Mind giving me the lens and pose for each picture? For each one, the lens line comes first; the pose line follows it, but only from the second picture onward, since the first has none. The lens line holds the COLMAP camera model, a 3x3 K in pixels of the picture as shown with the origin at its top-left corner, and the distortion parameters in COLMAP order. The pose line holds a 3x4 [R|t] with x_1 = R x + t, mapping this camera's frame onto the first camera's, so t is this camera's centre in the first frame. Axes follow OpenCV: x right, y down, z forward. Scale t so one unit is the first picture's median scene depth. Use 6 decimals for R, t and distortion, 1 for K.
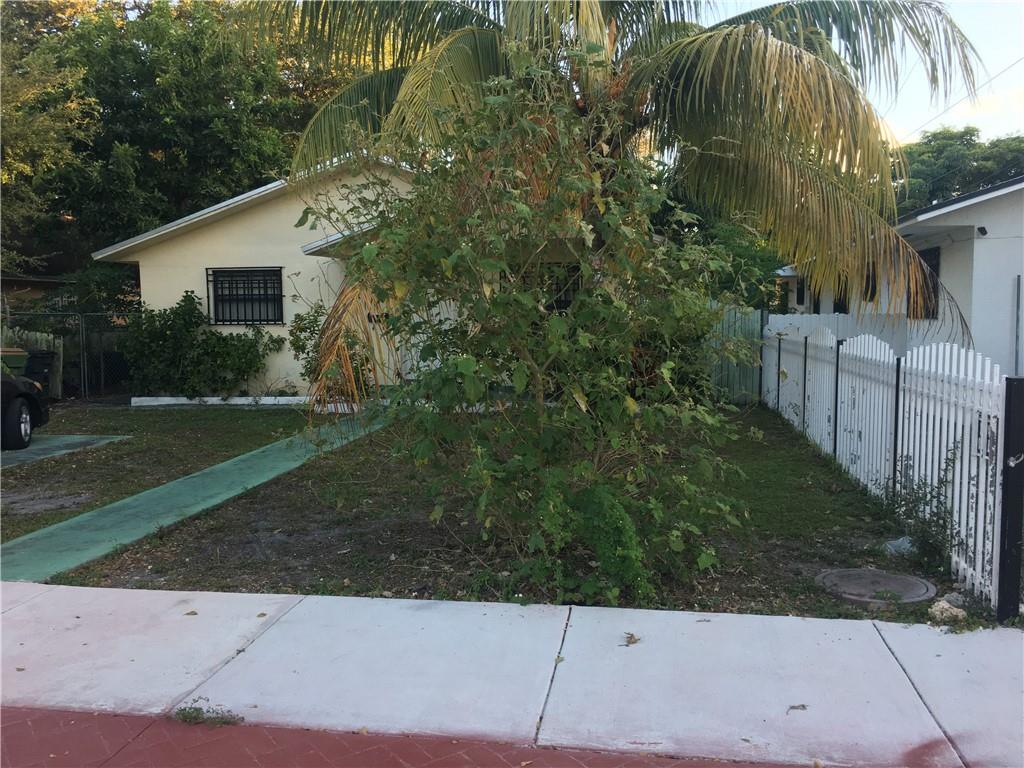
lens RADIAL K [[863.6, 0, 512.0], [0, 863.6, 384.0], [0, 0, 1]] dist [0.062926, 0.000268]
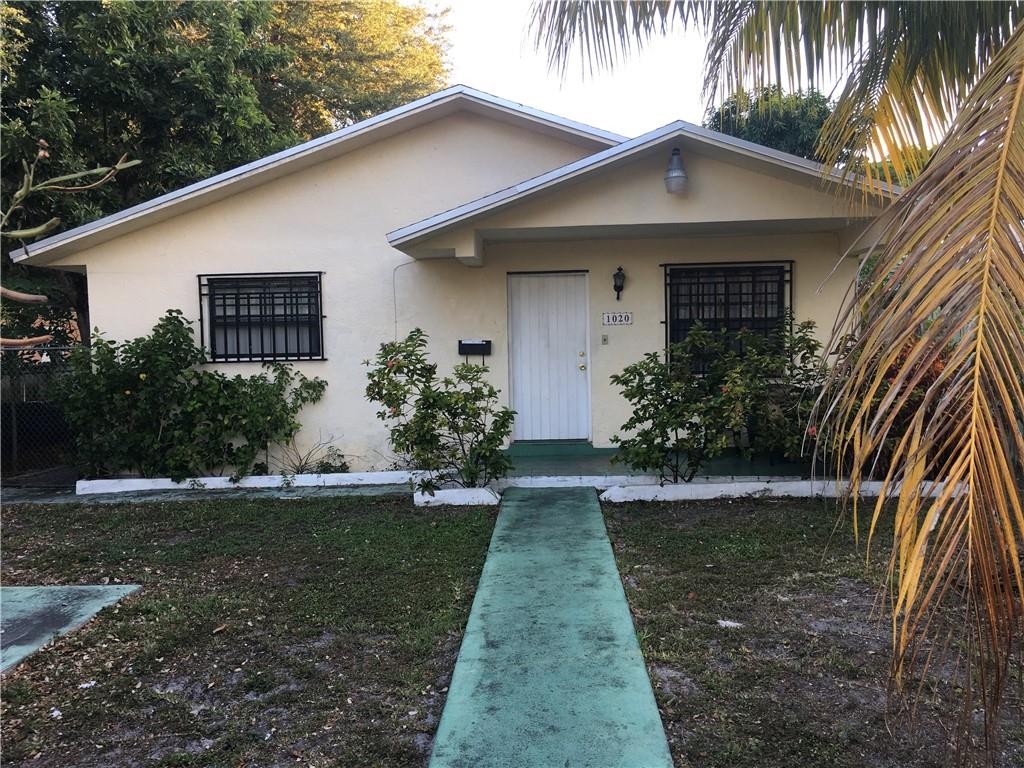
lens RADIAL K [[851.8, 0, 512.0], [0, 851.8, 384.0], [0, 0, 1]] dist [0.002359, 0.001112]
pose [[0.988012, -0.017771, 0.153348, -0.221412], [0.023242, 0.999153, -0.033957, -0.026180], [-0.152615, 0.037114, 0.987589, 0.350129]]
